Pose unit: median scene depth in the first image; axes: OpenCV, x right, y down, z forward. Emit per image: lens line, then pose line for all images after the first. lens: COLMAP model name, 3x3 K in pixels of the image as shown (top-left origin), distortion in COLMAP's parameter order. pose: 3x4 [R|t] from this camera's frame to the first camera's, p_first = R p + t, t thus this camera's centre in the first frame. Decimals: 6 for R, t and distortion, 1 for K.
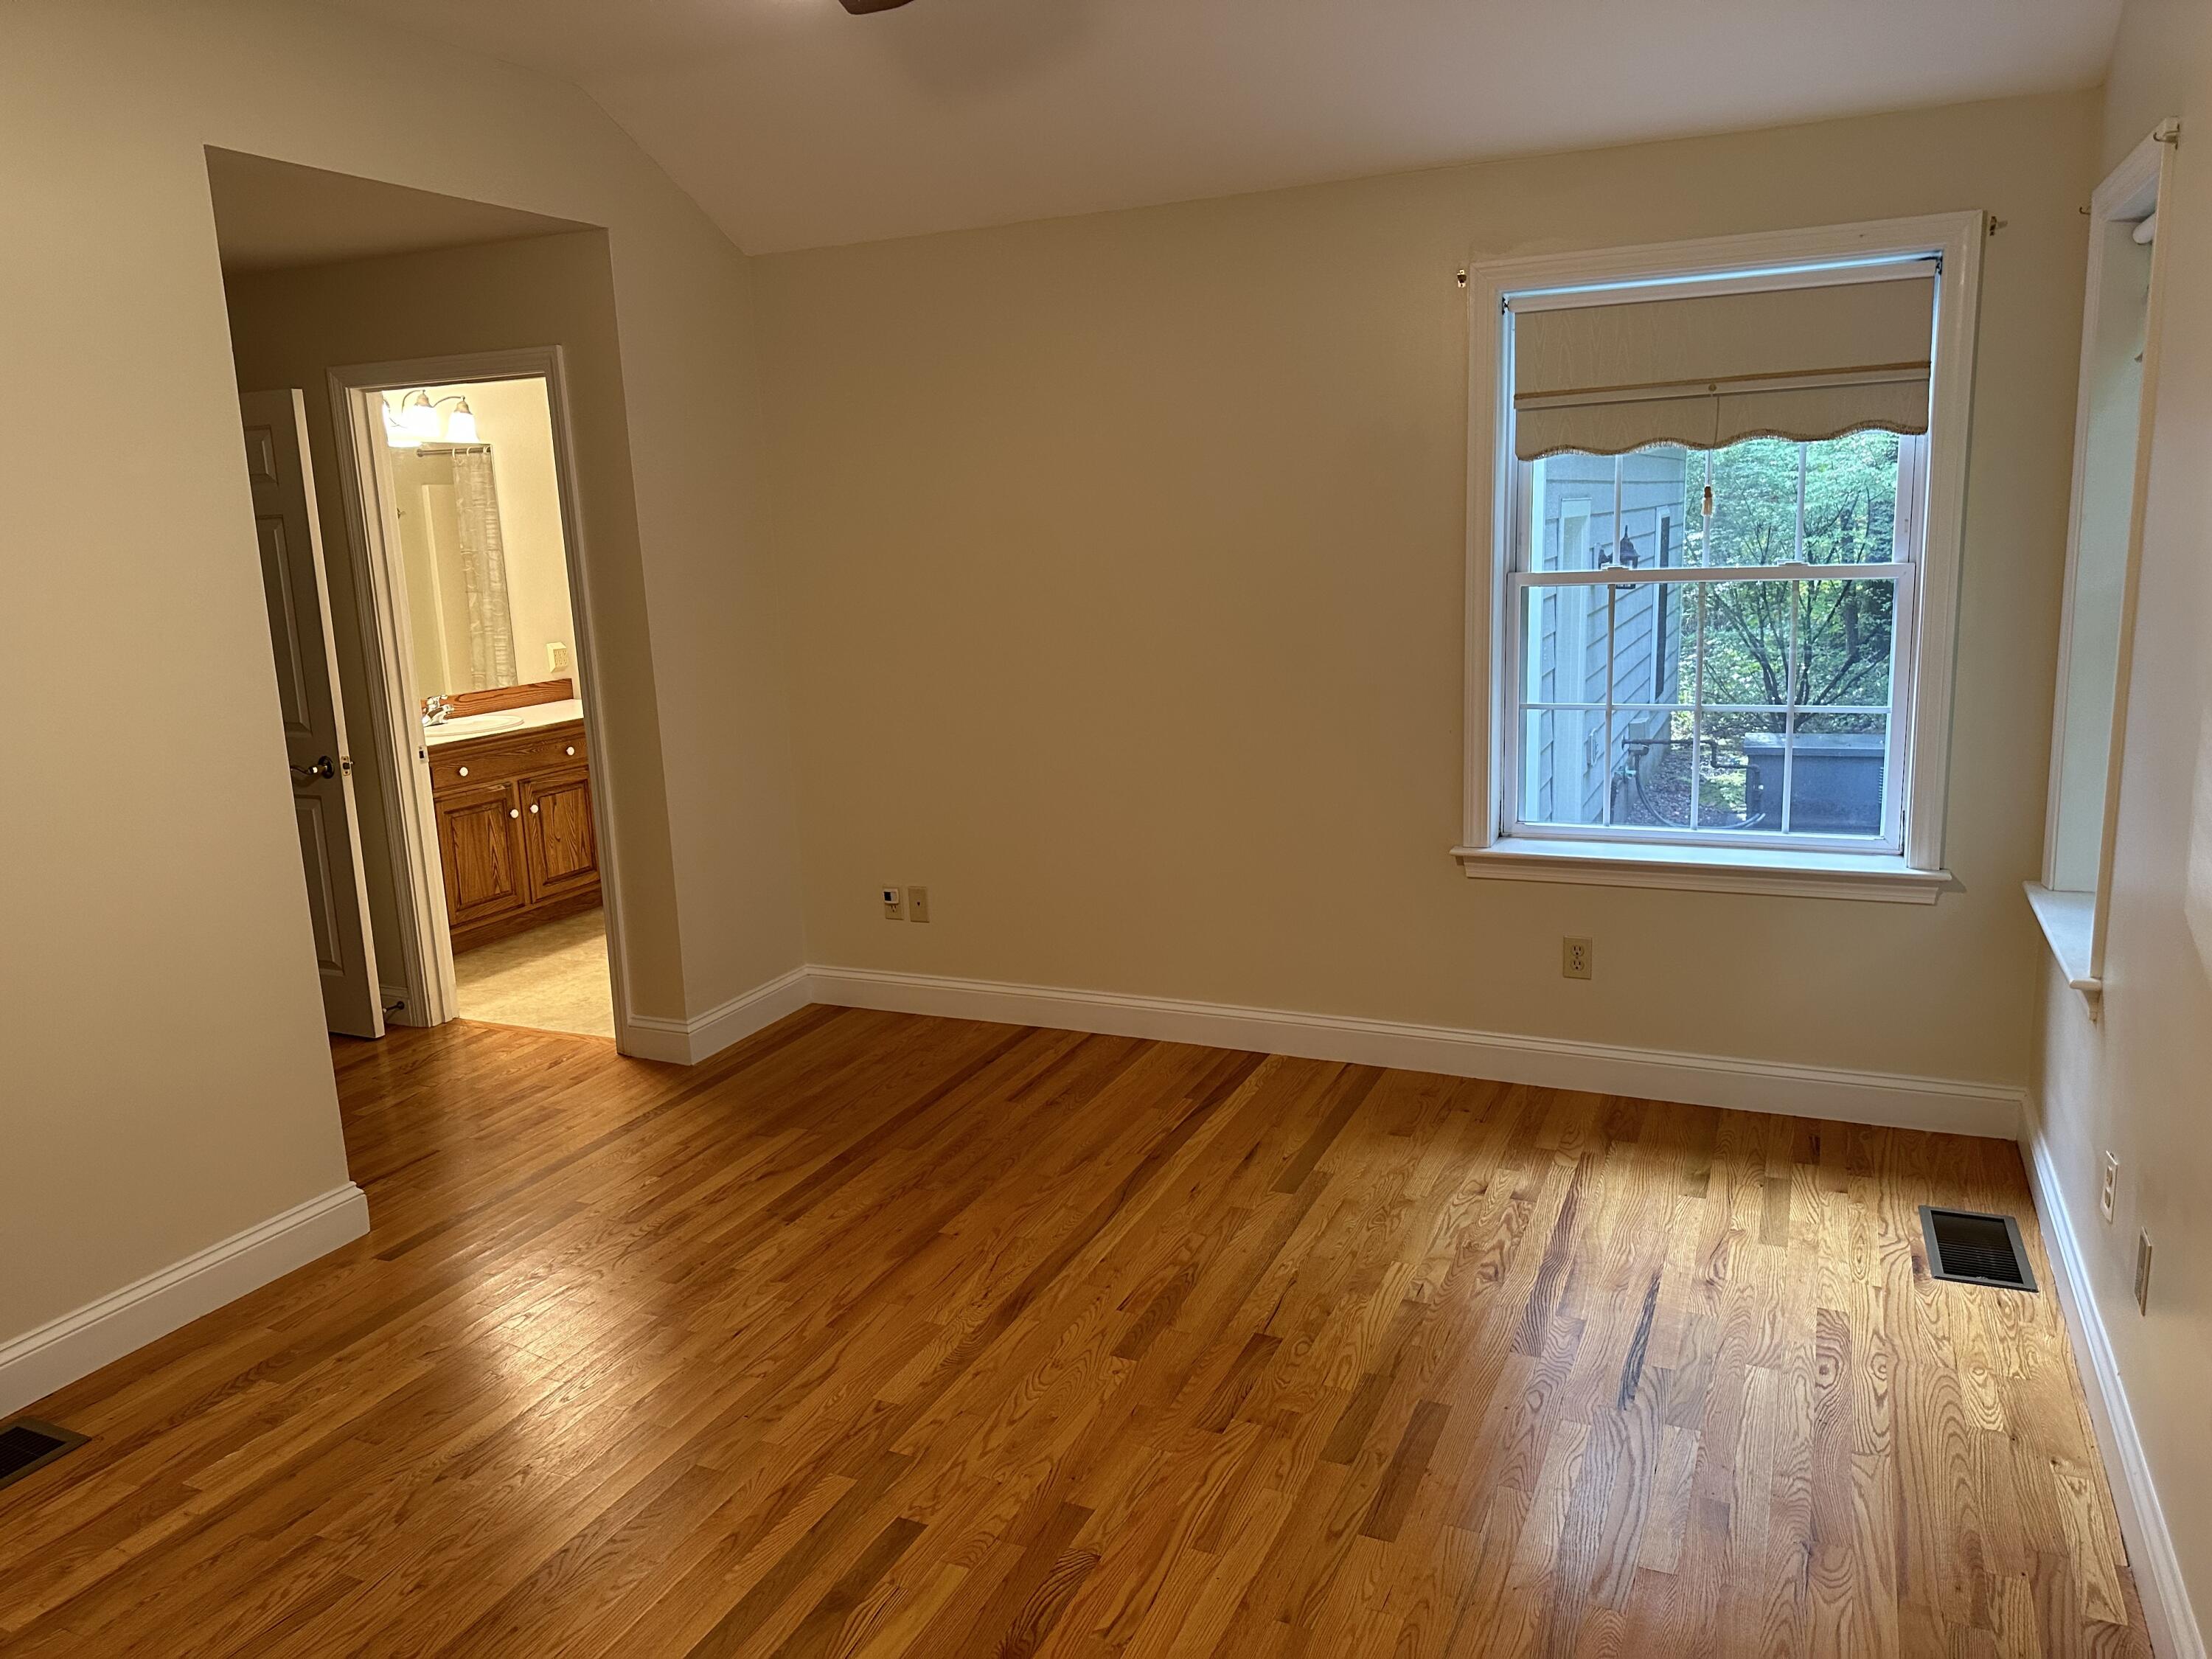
lens RADIAL K [[1565.9, 0, 1102.8], [0, 1565.9, 833.1], [0, 0, 1]] dist [0.001951, -0.000405]
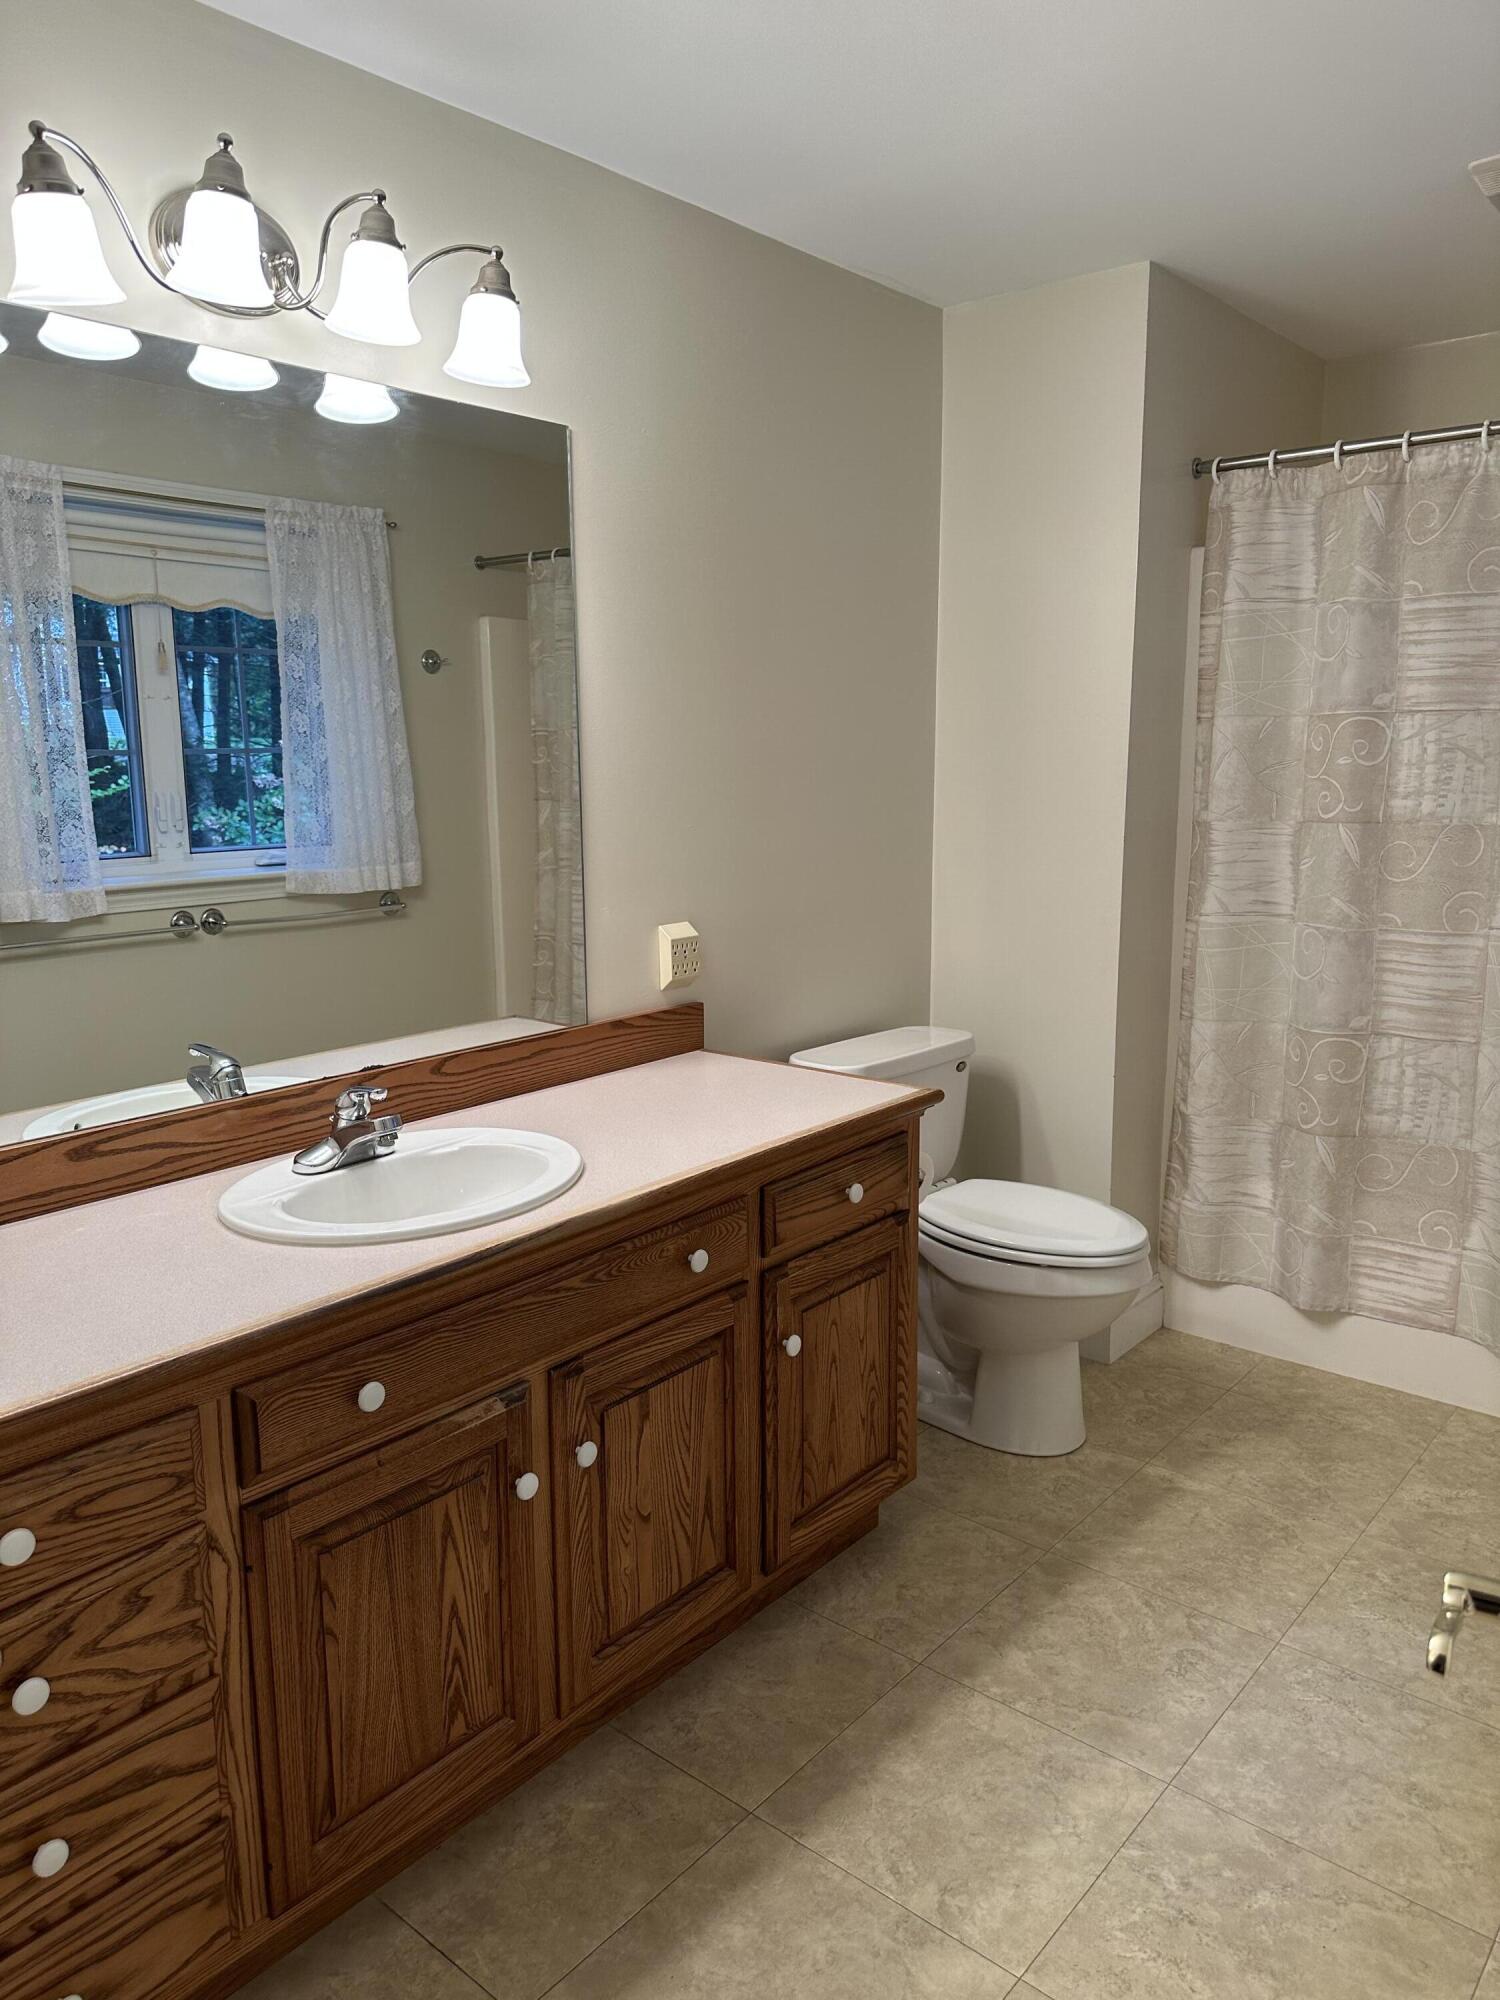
lens RADIAL K [[1415.8, 0, 748.1], [0, 1415.8, 1005.7], [0, 0, 1]] dist [0.001951, -0.000405]
pose [[0.962708, 0.078943, -0.258768, -0.252701], [-0.083046, 0.996533, -0.004944, -0.110794], [0.257480, 0.026250, 0.965927, 0.696481]]
